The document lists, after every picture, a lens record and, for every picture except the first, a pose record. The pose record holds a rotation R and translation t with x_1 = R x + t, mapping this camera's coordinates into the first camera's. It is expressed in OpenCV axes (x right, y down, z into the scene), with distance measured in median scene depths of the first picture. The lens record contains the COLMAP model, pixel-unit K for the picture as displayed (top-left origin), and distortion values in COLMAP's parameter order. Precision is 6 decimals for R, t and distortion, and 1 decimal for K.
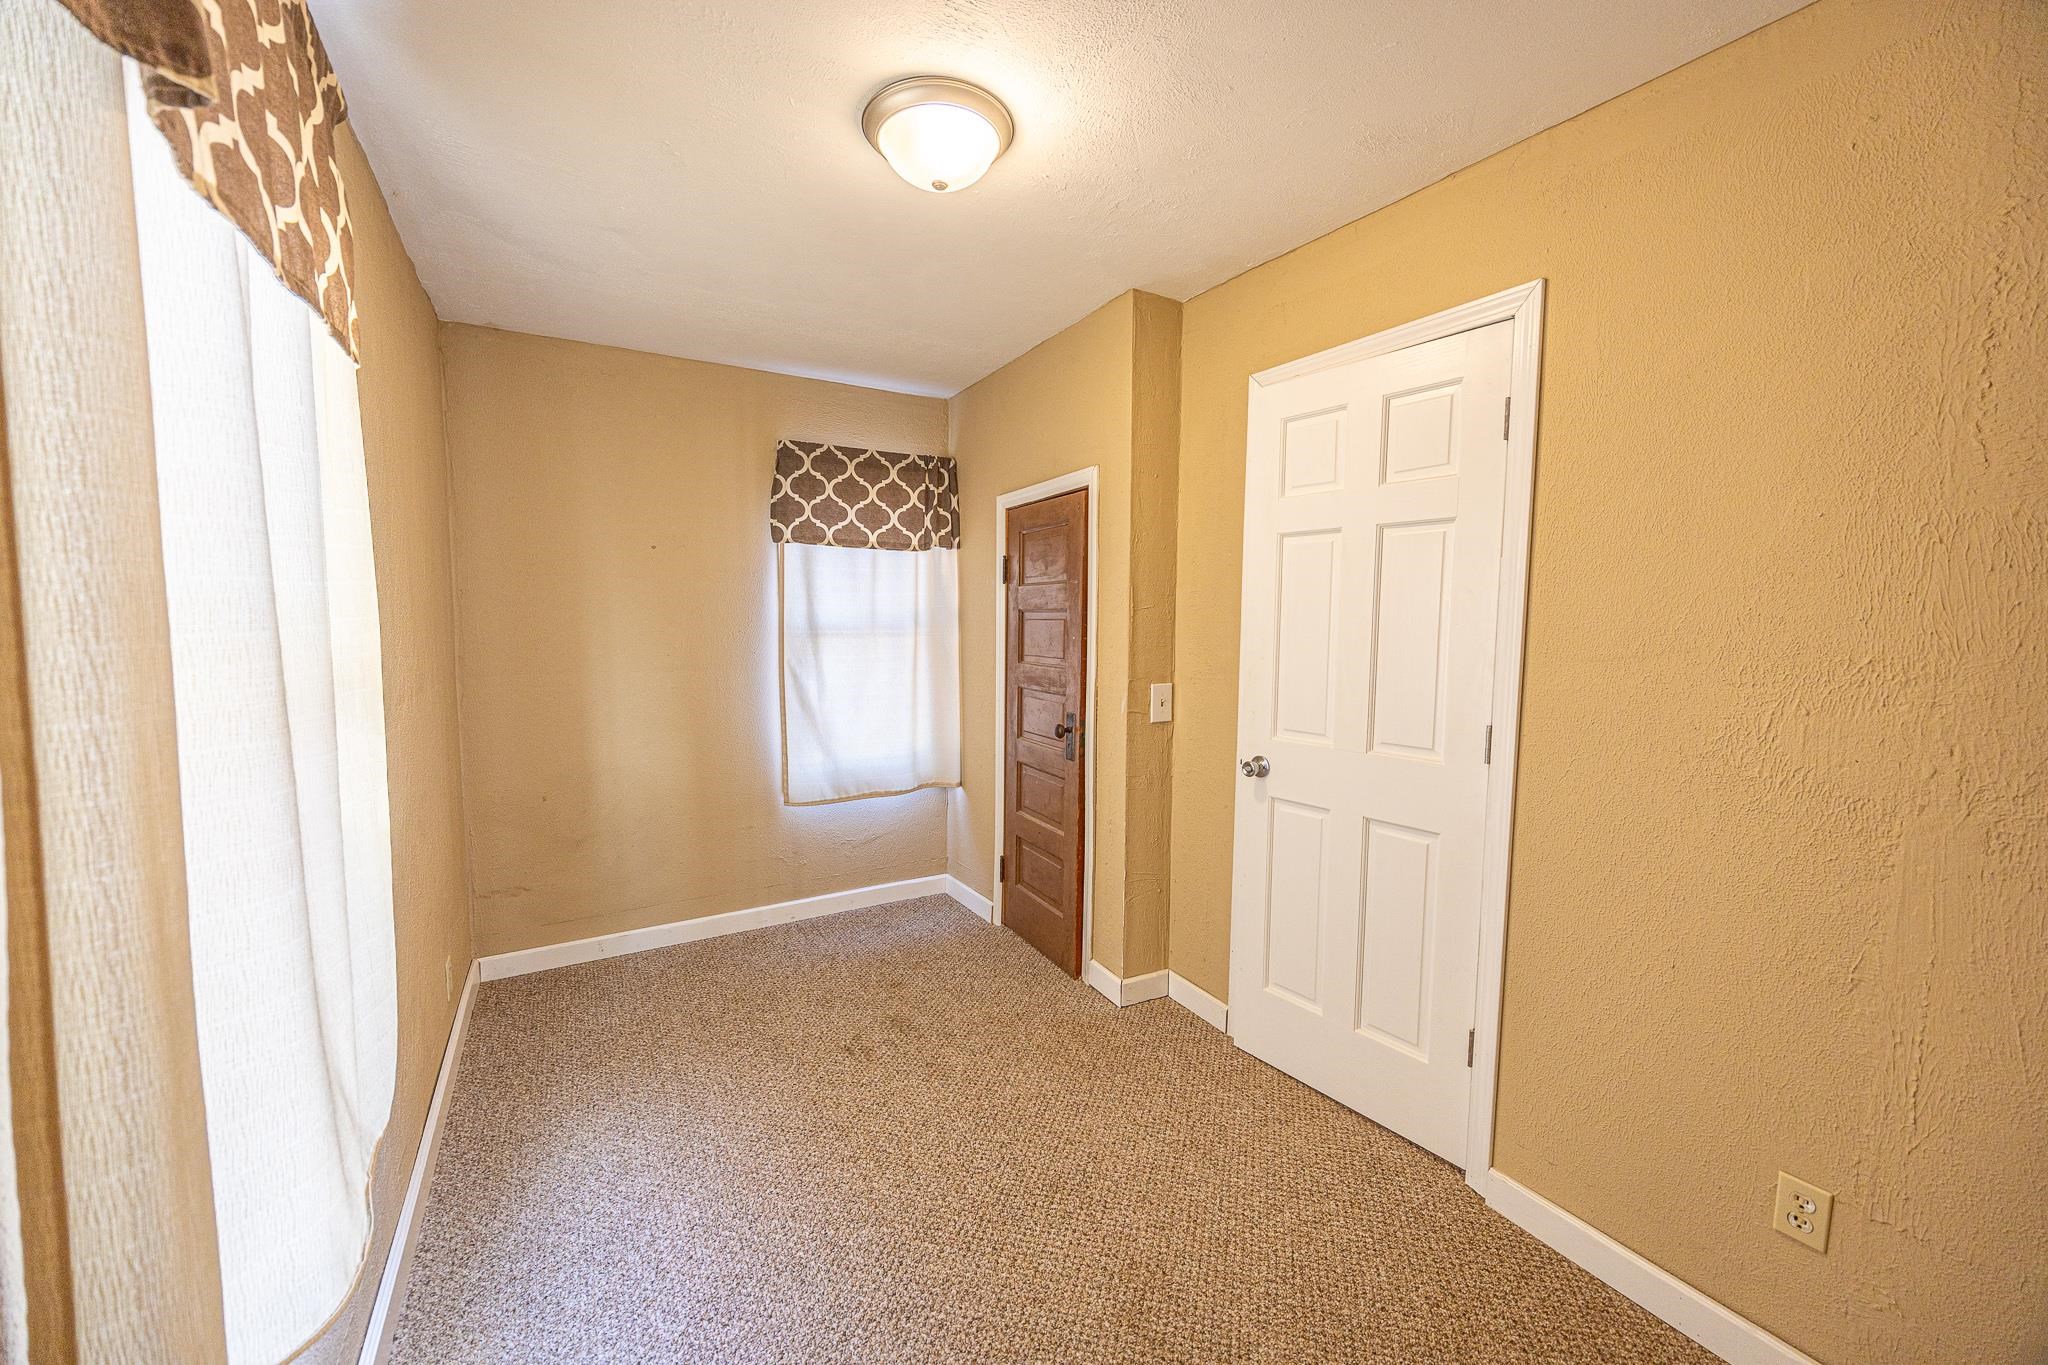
lens RADIAL K [[791.1, 0, 1023.4], [0, 791.1, 678.7], [0, 0, 1]] dist [0.001113, 0.000127]
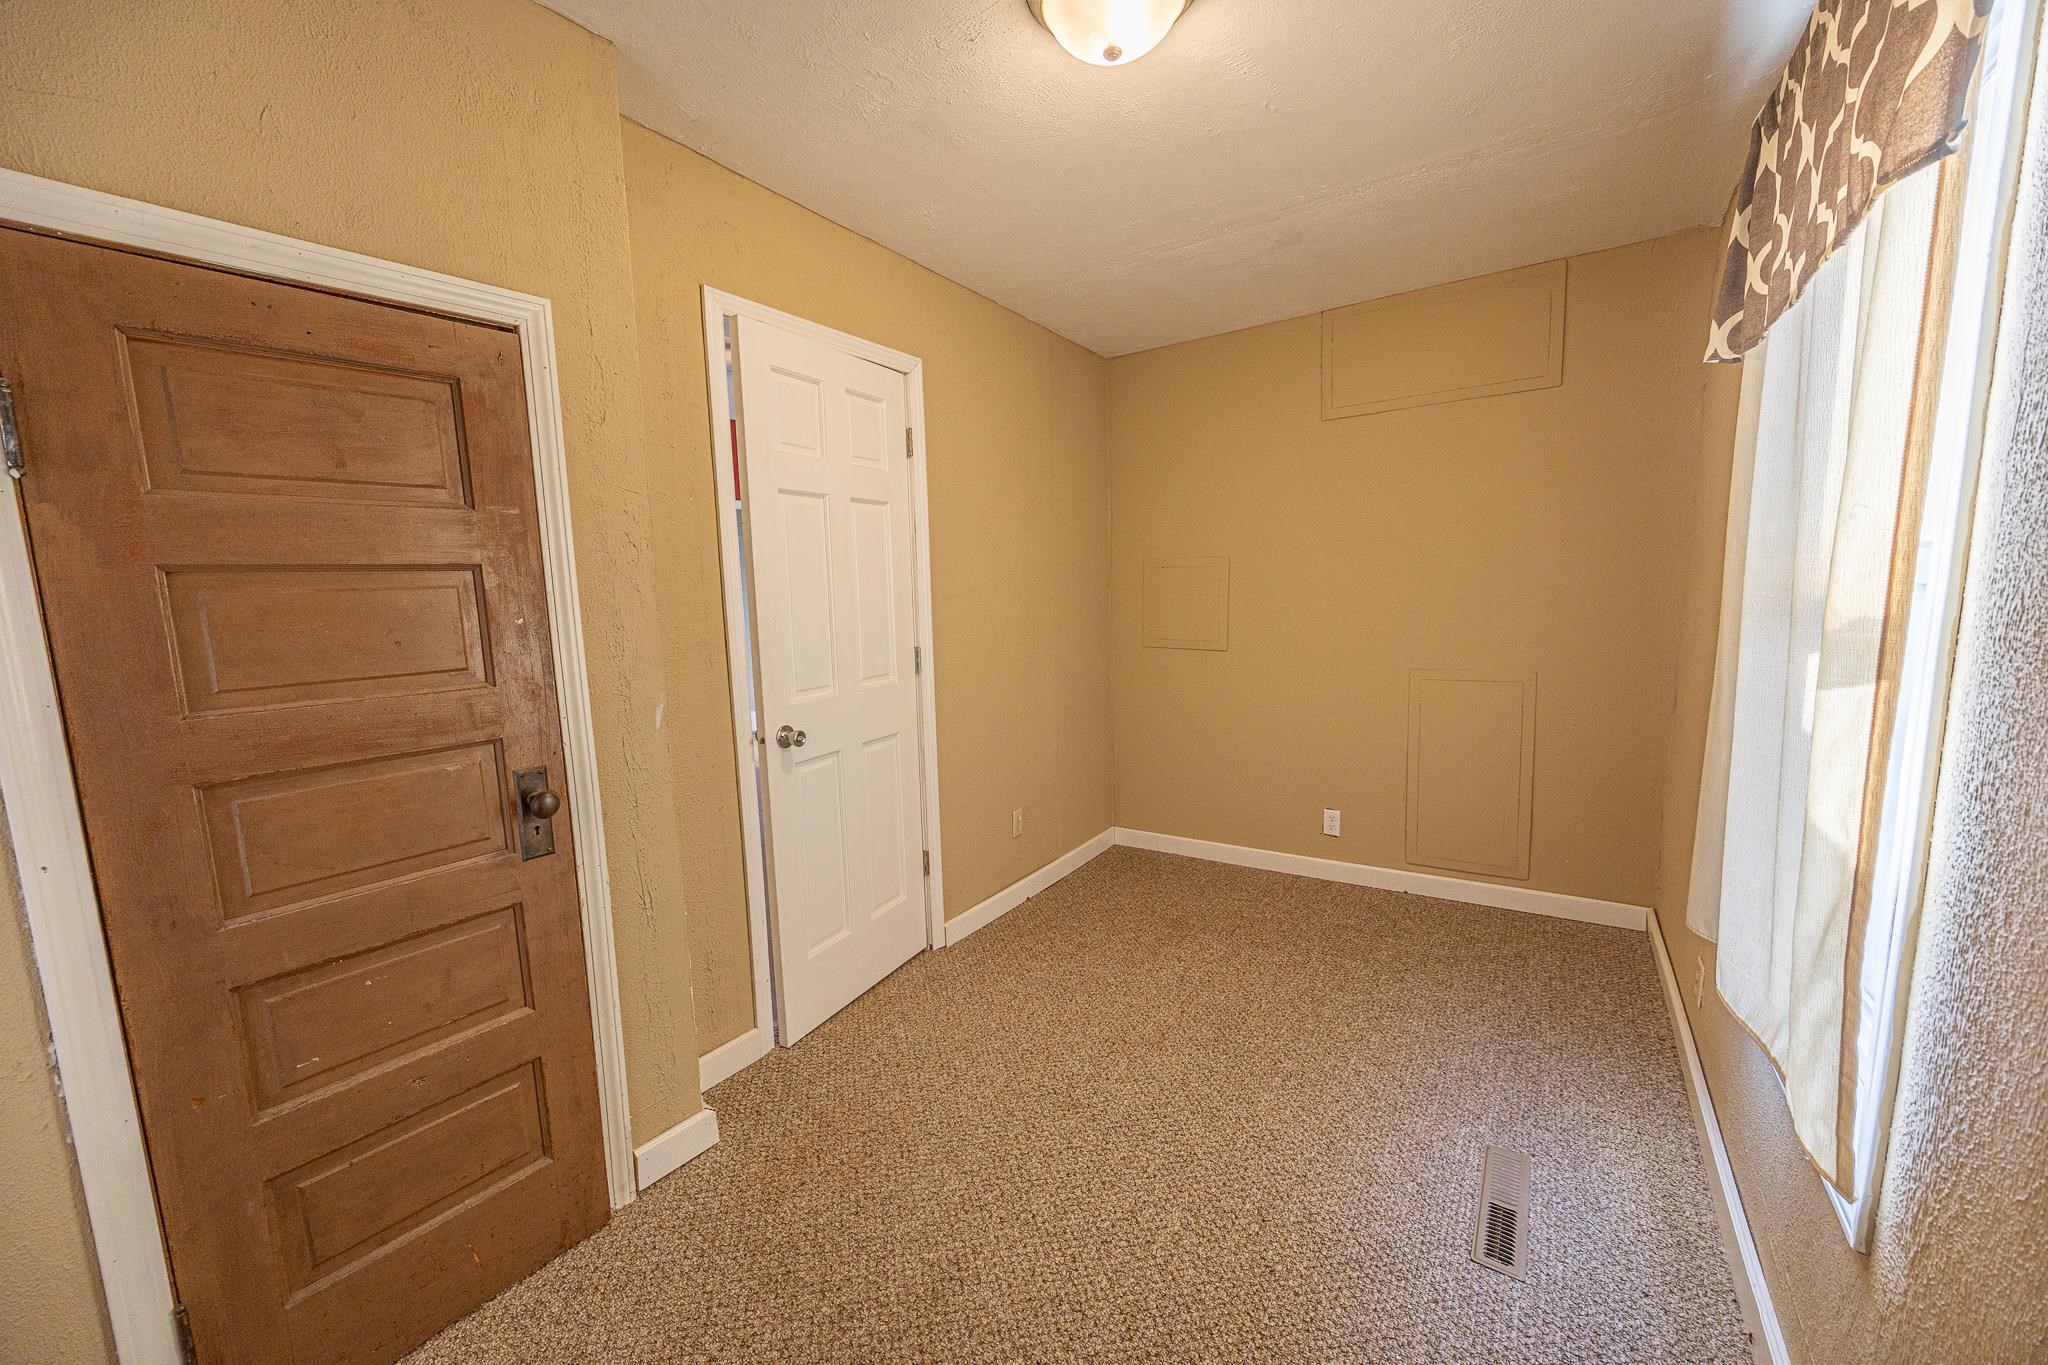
lens RADIAL K [[791.1, 0, 1024.1], [0, 791.1, 687.2], [0, 0, 1]] dist [0.001113, 0.000127]
pose [[-0.437145, -0.112420, 0.892337, -0.538993], [0.097082, 0.980462, 0.171081, -0.065763], [-0.894136, 0.161417, -0.417690, 0.927287]]
